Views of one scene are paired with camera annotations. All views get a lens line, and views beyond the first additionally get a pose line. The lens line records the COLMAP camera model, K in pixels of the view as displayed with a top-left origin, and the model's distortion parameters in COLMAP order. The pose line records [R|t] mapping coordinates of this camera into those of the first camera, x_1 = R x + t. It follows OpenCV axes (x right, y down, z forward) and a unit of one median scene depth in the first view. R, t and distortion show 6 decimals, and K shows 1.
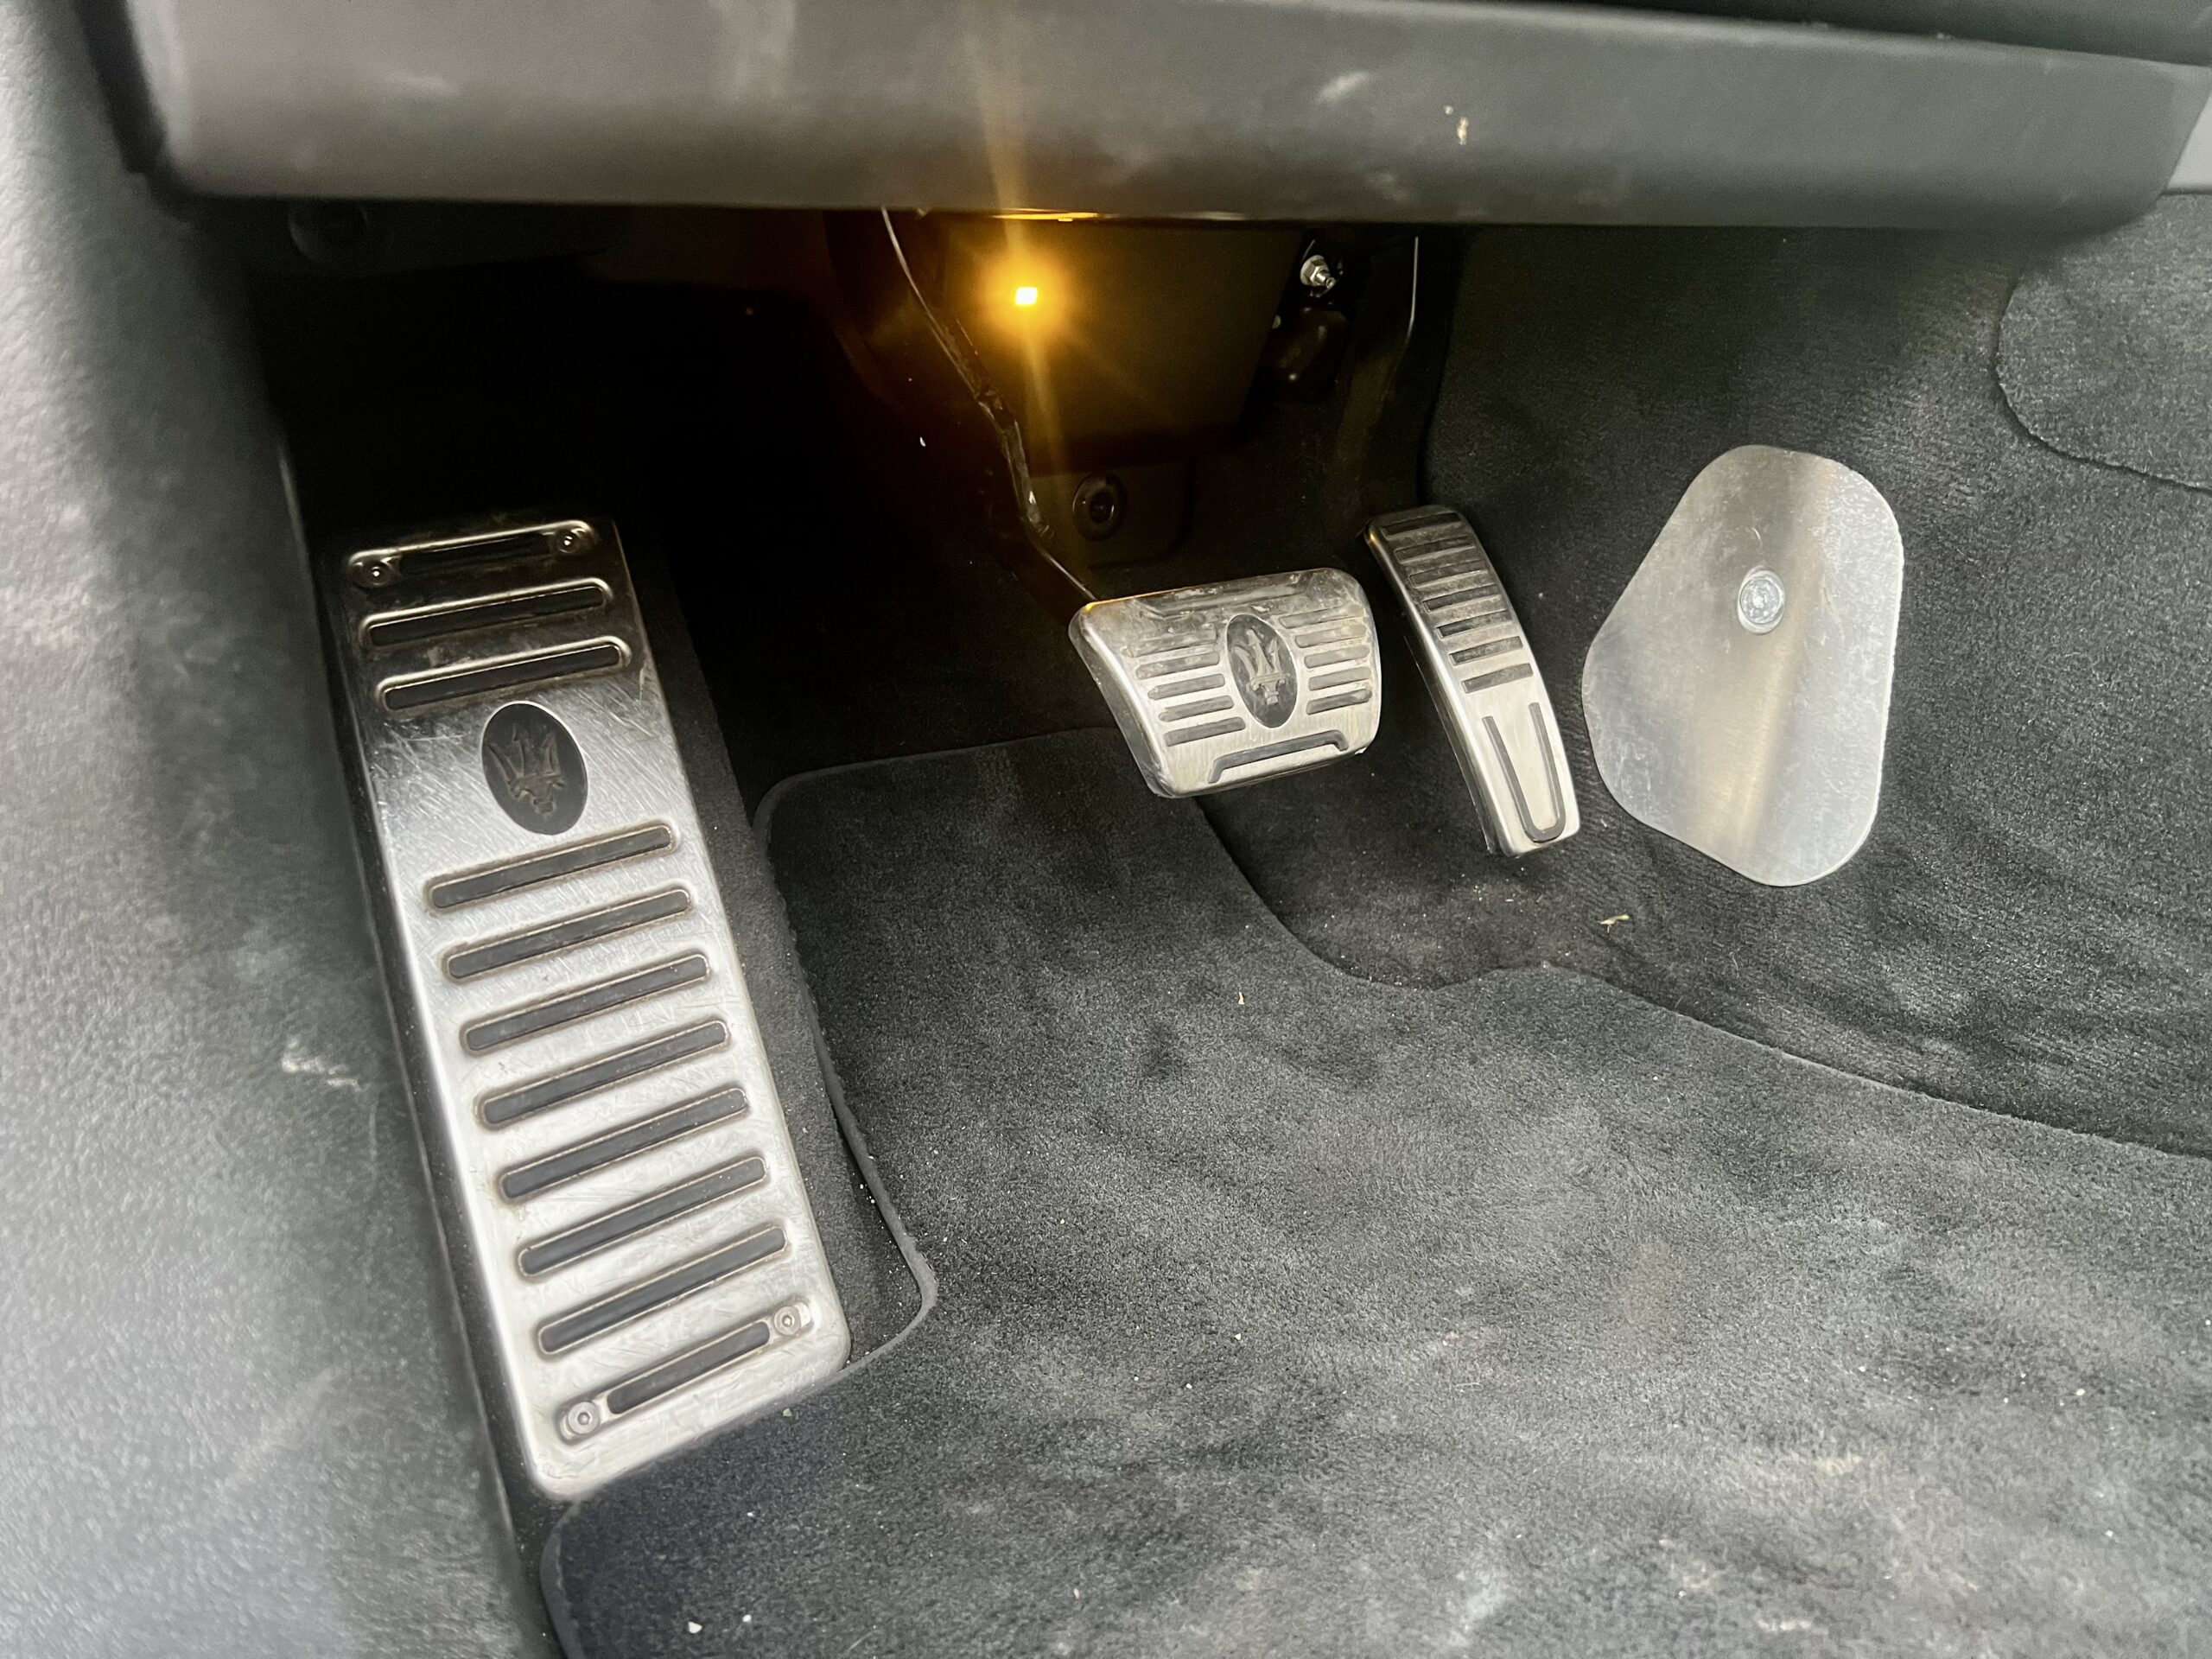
lens RADIAL K [[1682.9, 0, 1096.4], [0, 1682.9, 834.8], [0, 0, 1]] dist [0.021554, -0.032087]
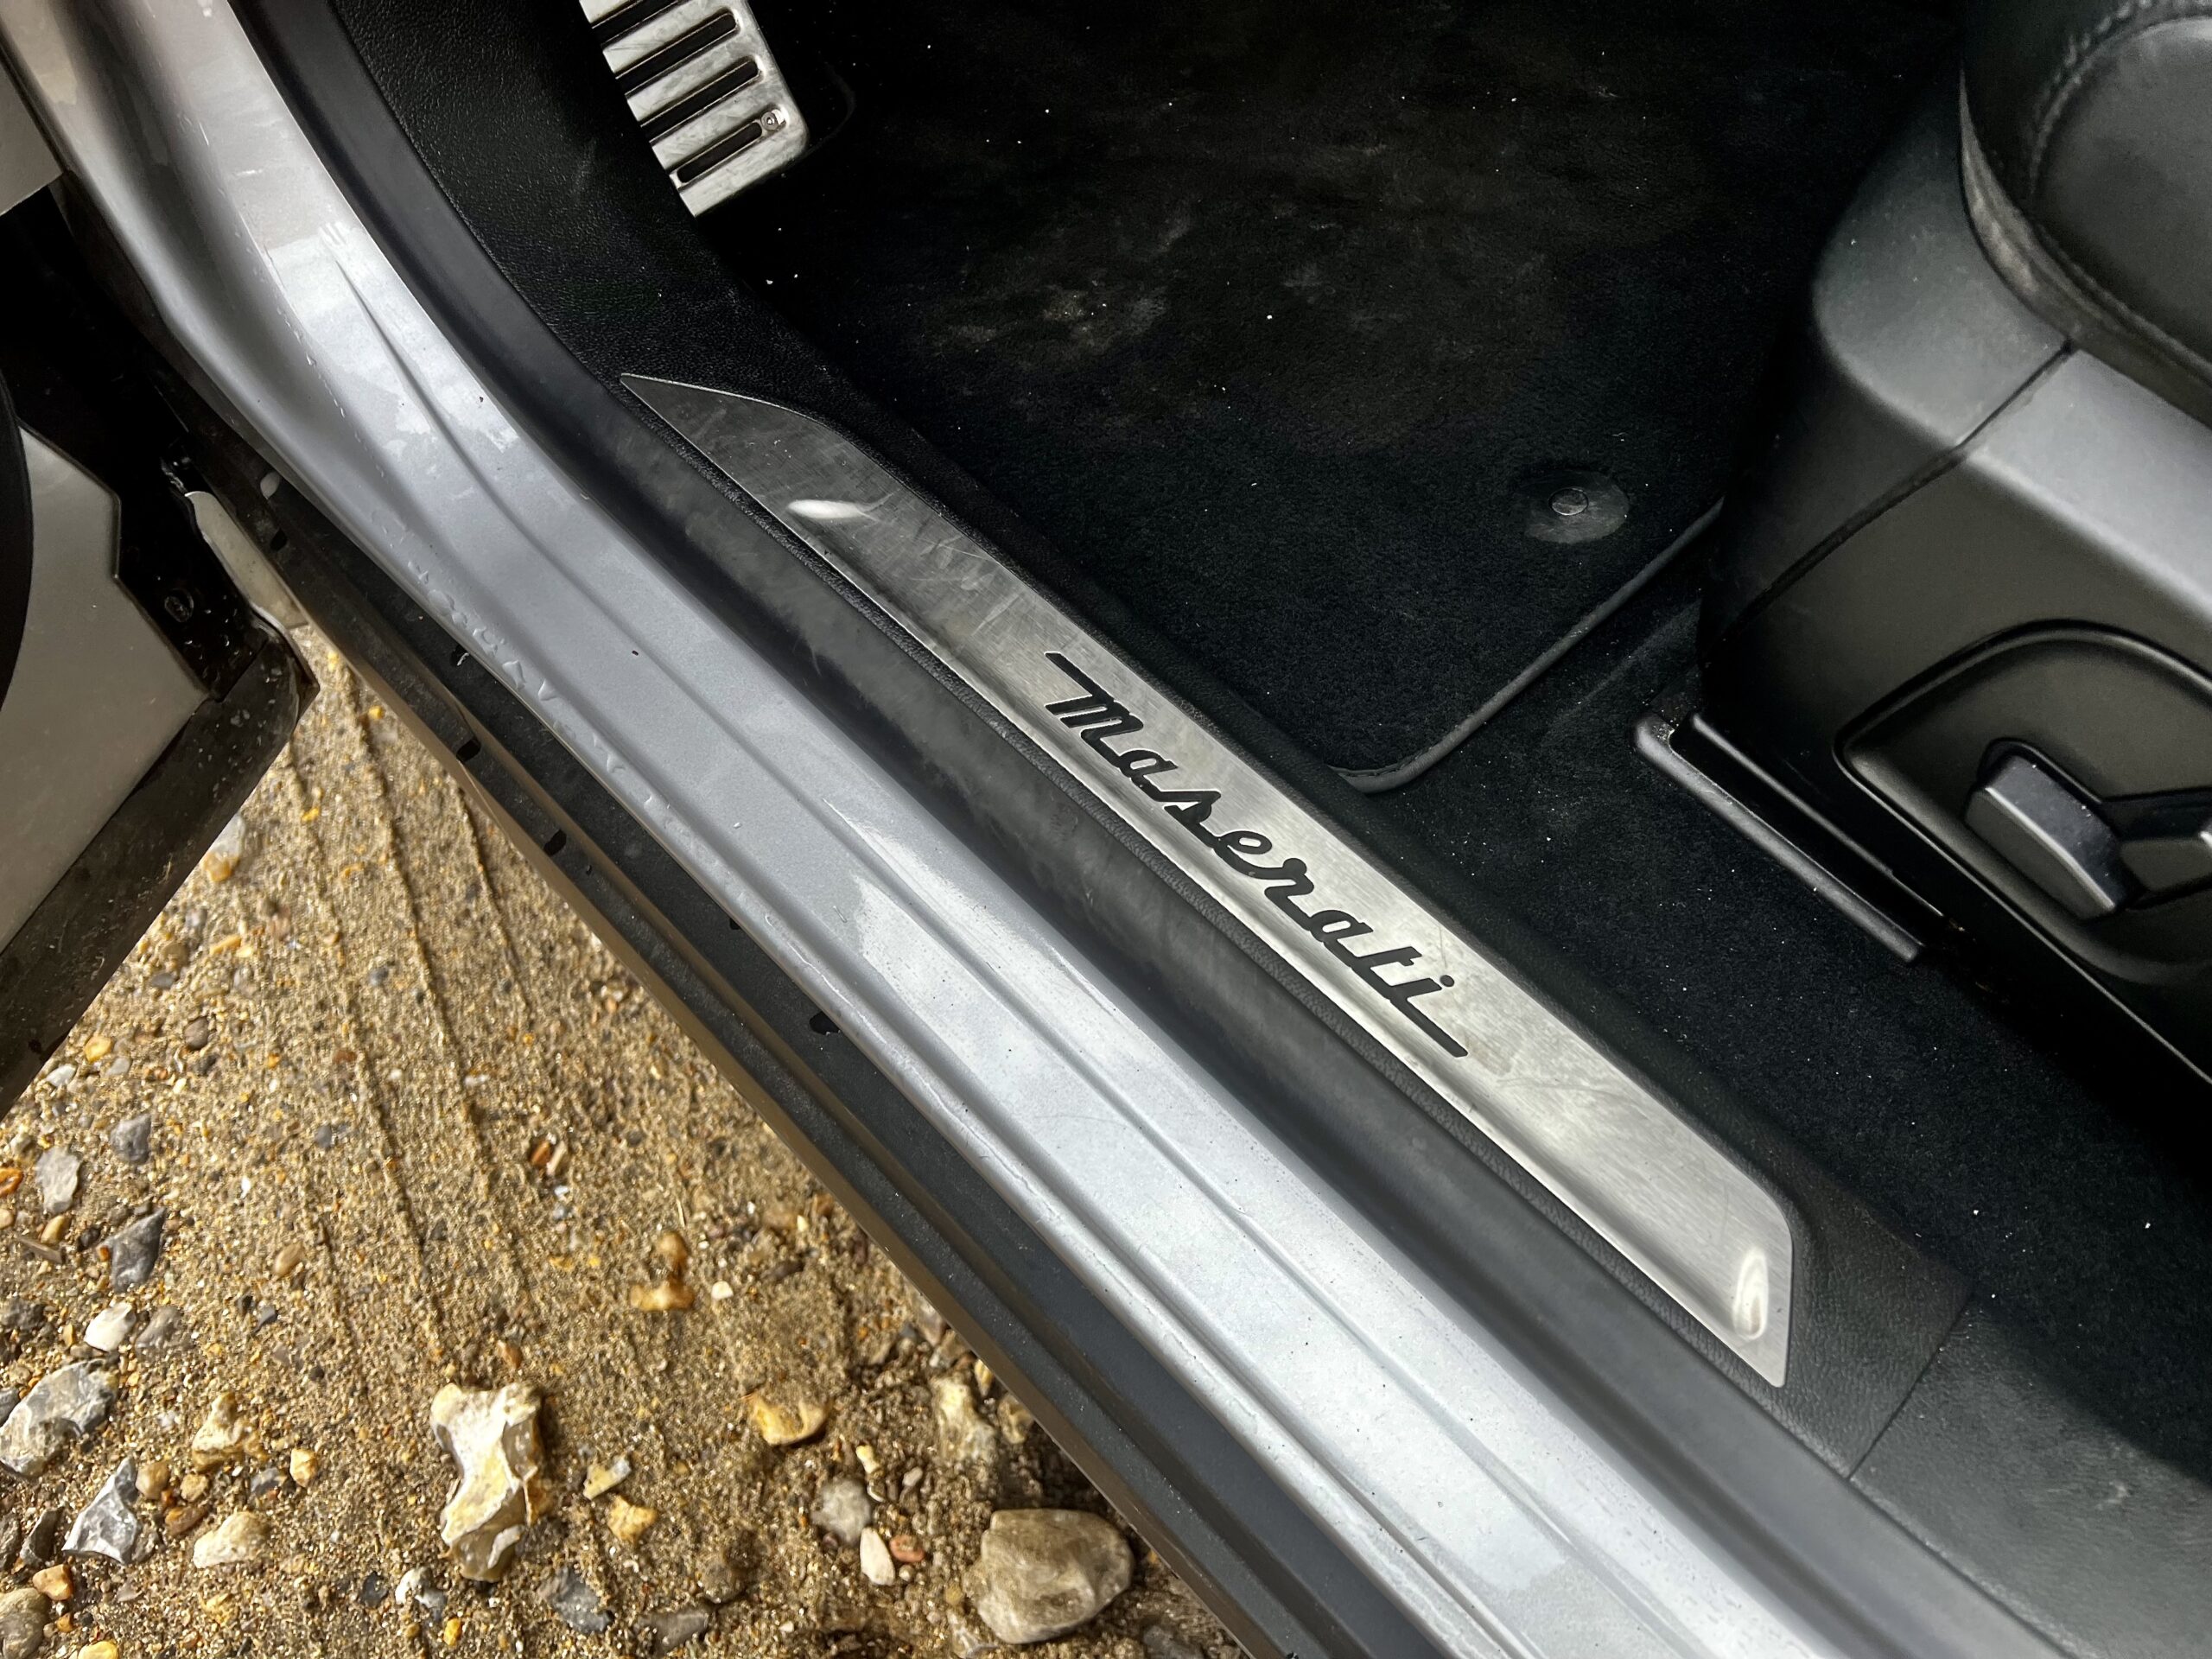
lens RADIAL K [[1682.9, 0, 1115.1], [0, 1682.9, 819.1], [0, 0, 1]] dist [0.021554, -0.032087]
pose [[0.992202, -0.105758, 0.065957, -0.031420], [0.045065, 0.797774, 0.601270, -0.135871], [-0.116207, -0.593609, 0.796319, -0.720501]]
